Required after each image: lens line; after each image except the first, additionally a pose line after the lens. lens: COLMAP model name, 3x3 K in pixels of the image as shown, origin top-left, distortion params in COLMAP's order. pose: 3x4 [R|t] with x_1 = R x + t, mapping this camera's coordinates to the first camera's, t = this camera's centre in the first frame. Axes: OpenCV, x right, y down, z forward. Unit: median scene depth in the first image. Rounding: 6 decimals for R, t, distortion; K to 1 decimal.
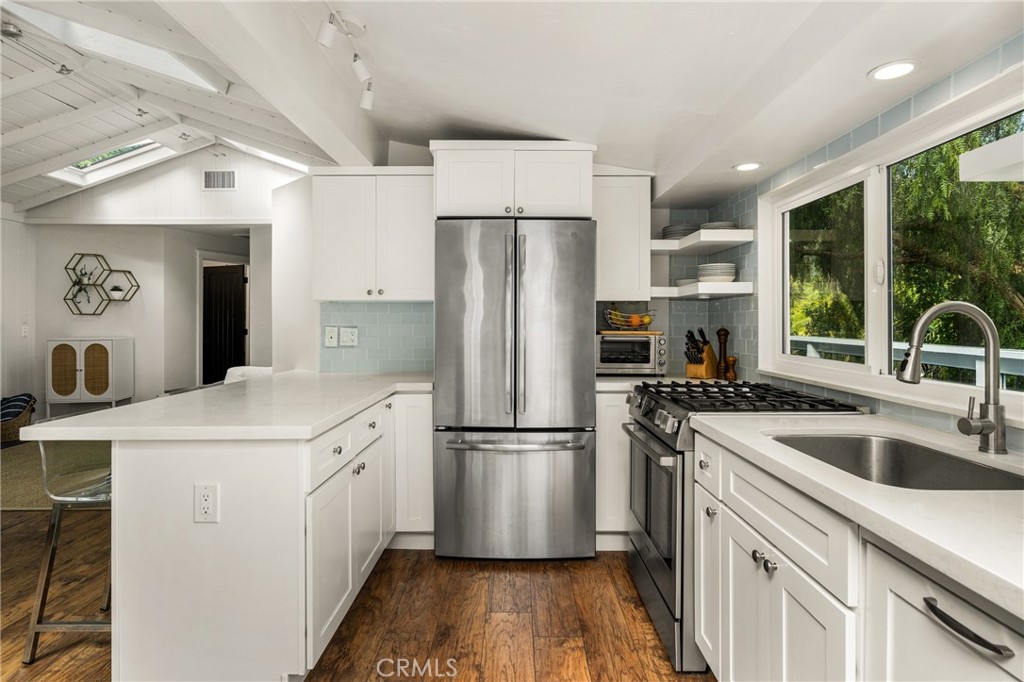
lens RADIAL K [[514.5, 0, 512.1], [0, 514.5, 319.0], [0, 0, 1]] dist [0.000272, -0.002787]
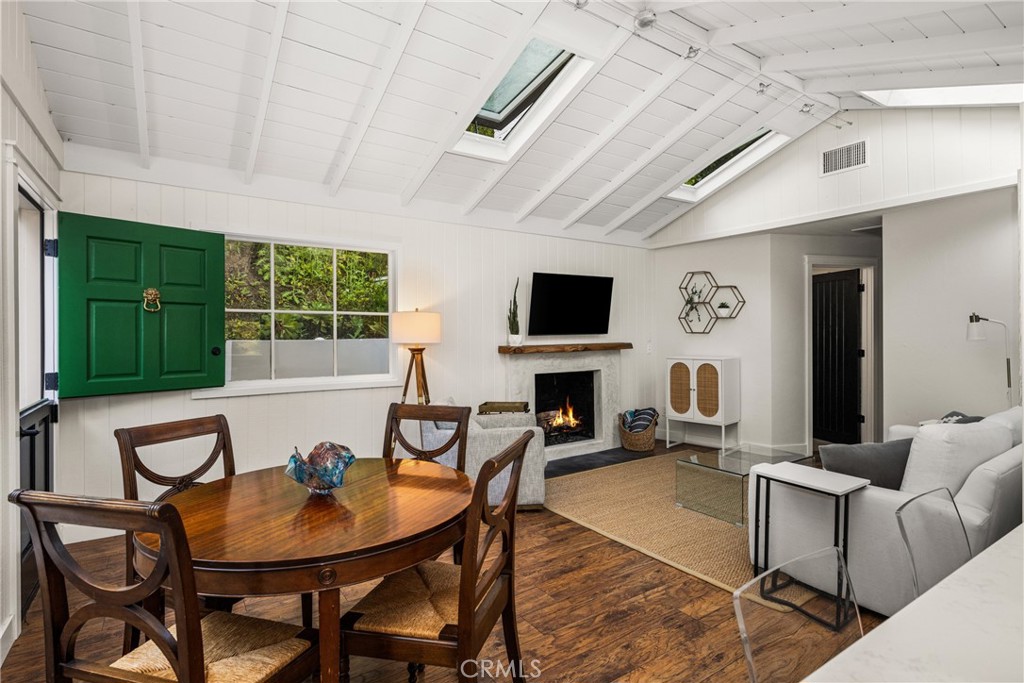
lens RADIAL K [[514.5, 0, 529.1], [0, 514.5, 334.7], [0, 0, 1]] dist [0.000272, -0.002787]
pose [[0.577690, 0.001212, -0.816255, -0.436069], [0.003883, 0.999983, 0.004234, -0.023025], [0.816247, -0.005616, 0.577676, 0.347480]]
